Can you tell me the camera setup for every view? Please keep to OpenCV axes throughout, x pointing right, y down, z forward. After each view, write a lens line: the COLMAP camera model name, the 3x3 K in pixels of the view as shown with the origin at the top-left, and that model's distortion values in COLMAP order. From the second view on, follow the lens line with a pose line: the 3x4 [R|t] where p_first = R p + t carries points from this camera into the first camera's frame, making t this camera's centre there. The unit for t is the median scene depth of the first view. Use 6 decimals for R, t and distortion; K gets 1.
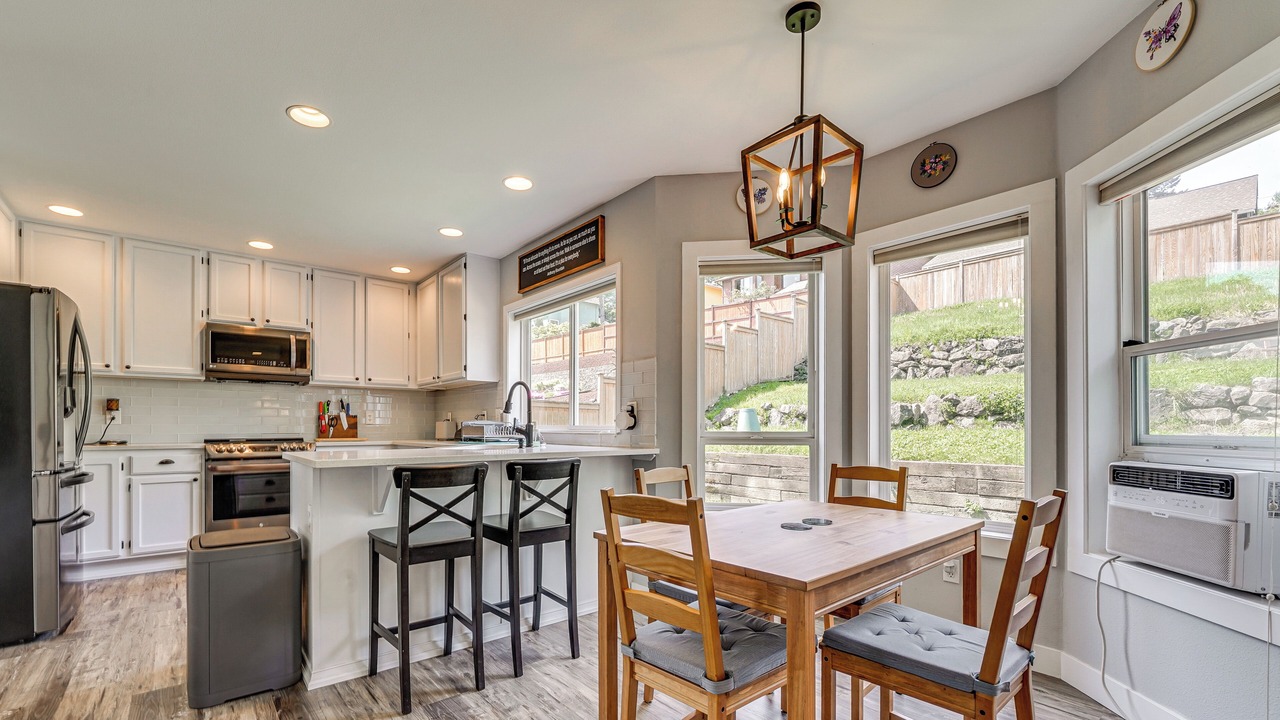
lens RADIAL K [[520.8, 0, 587.4], [0, 520.8, 426.6], [0, 0, 1]] dist [-0.000435, -0.000004]
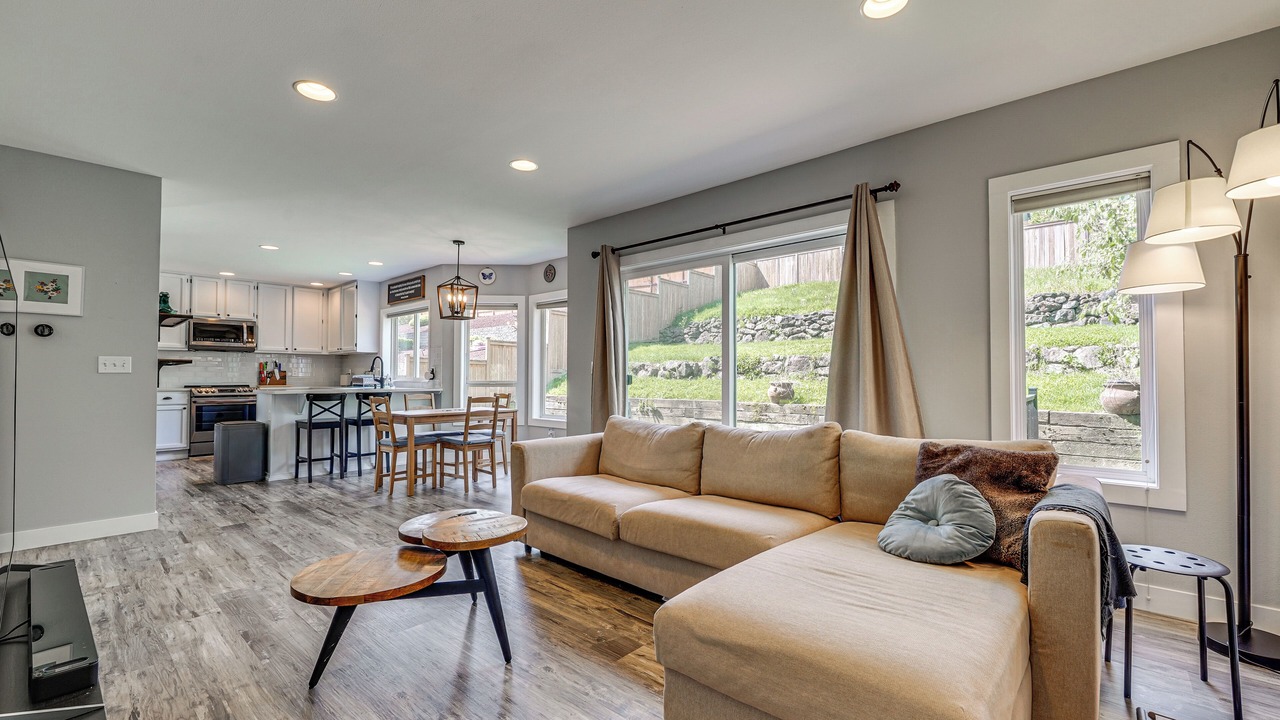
lens RADIAL K [[520.8, 0, 645.4], [0, 520.8, 367.4], [0, 0, 1]] dist [-0.000435, -0.000004]
pose [[0.979857, 0.004306, 0.199652, 0.377412], [-0.000812, 0.999845, -0.017574, -0.005796], [-0.199697, 0.017058, 0.979709, -0.929983]]
